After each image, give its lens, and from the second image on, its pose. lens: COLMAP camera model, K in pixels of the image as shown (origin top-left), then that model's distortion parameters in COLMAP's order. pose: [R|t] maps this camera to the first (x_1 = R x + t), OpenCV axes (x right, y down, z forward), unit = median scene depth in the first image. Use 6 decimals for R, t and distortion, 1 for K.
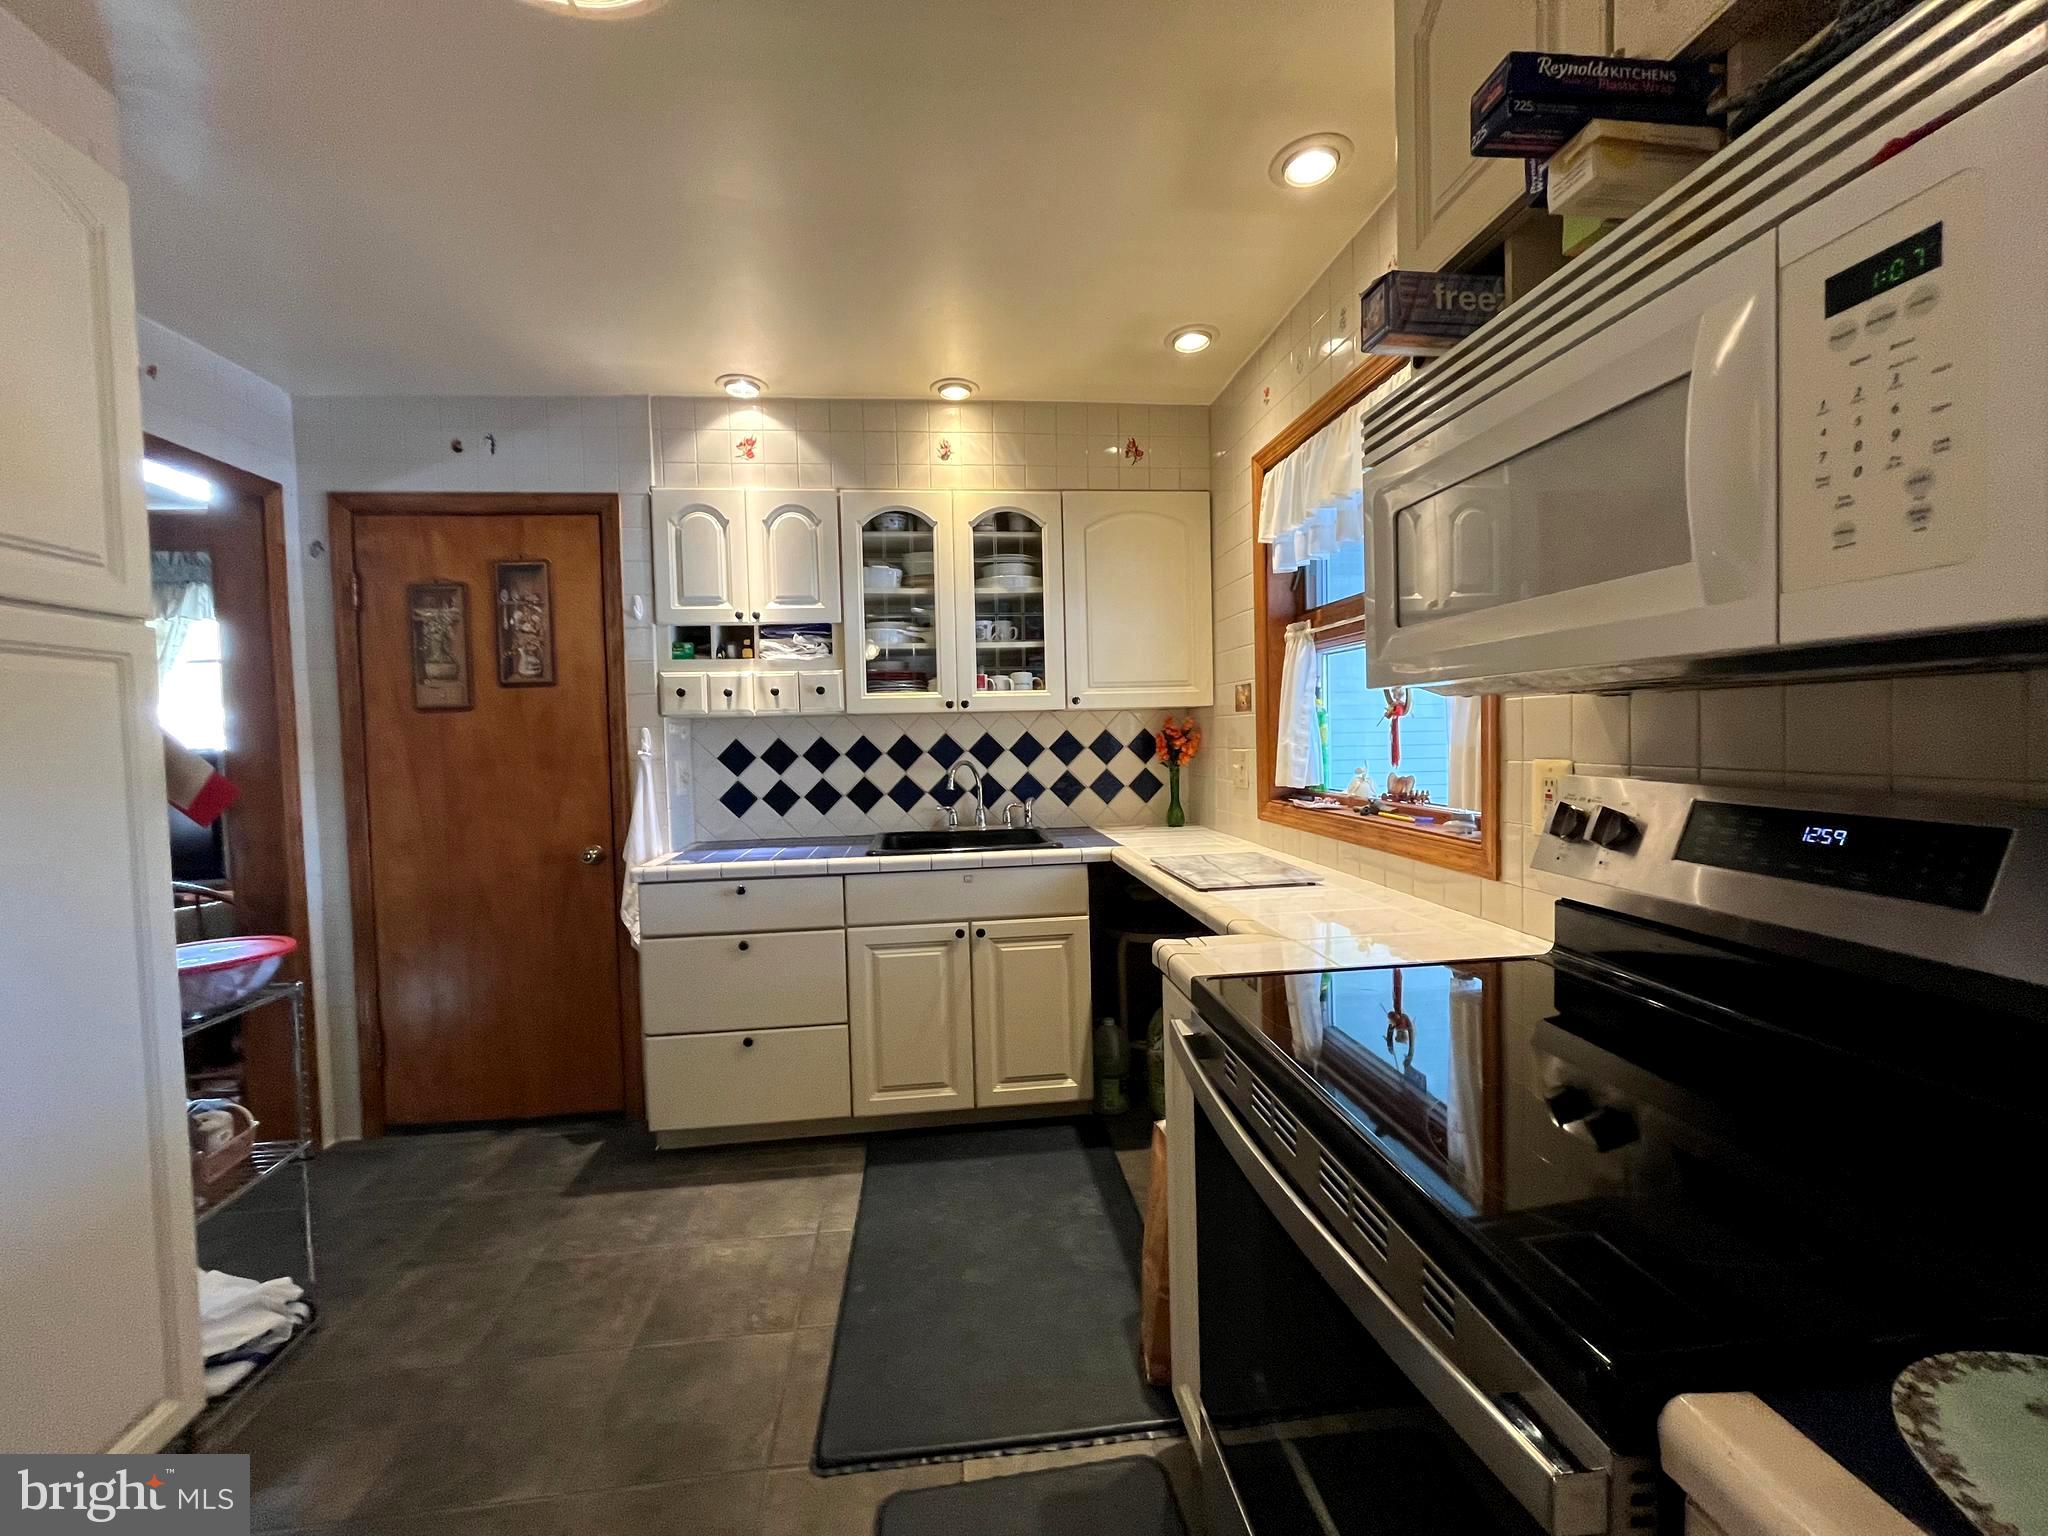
lens RADIAL K [[833.3, 0, 1014.5], [0, 833.3, 764.2], [0, 0, 1]] dist [-0.005880, -0.000442]
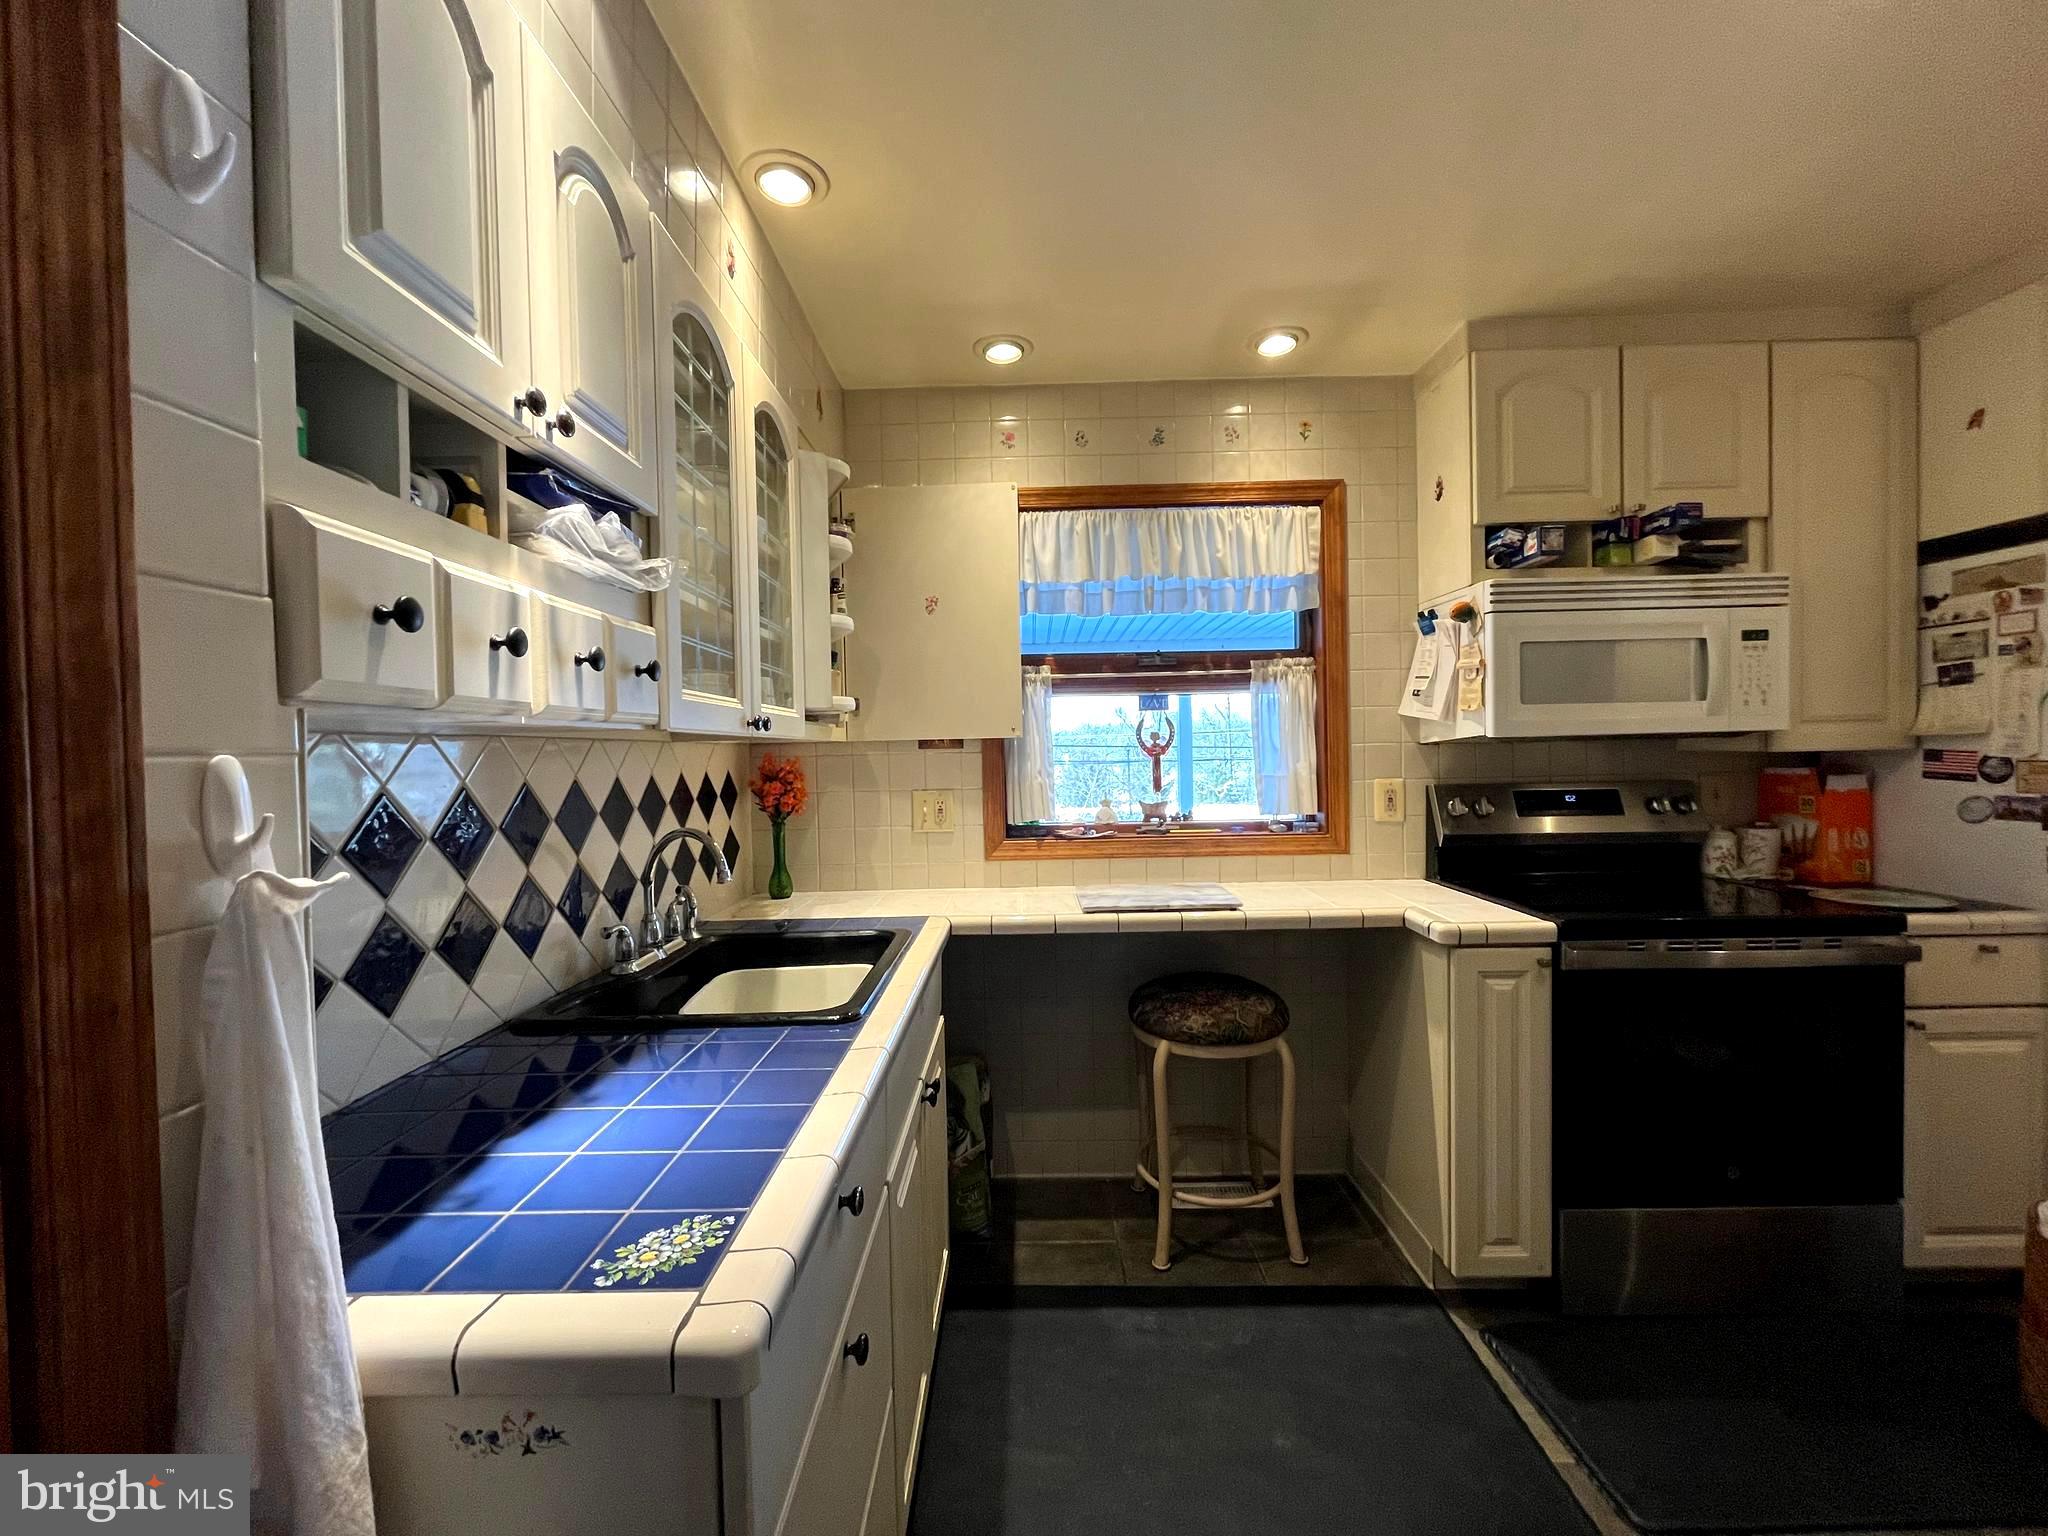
lens RADIAL K [[833.3, 0, 1014.5], [0, 833.3, 764.2], [0, 0, 1]] dist [-0.005880, -0.000442]
pose [[0.115922, 0.008256, 0.993224, -0.815093], [0.055175, 0.998368, -0.014738, -0.036997], [-0.991725, 0.056509, 0.115277, 1.041540]]
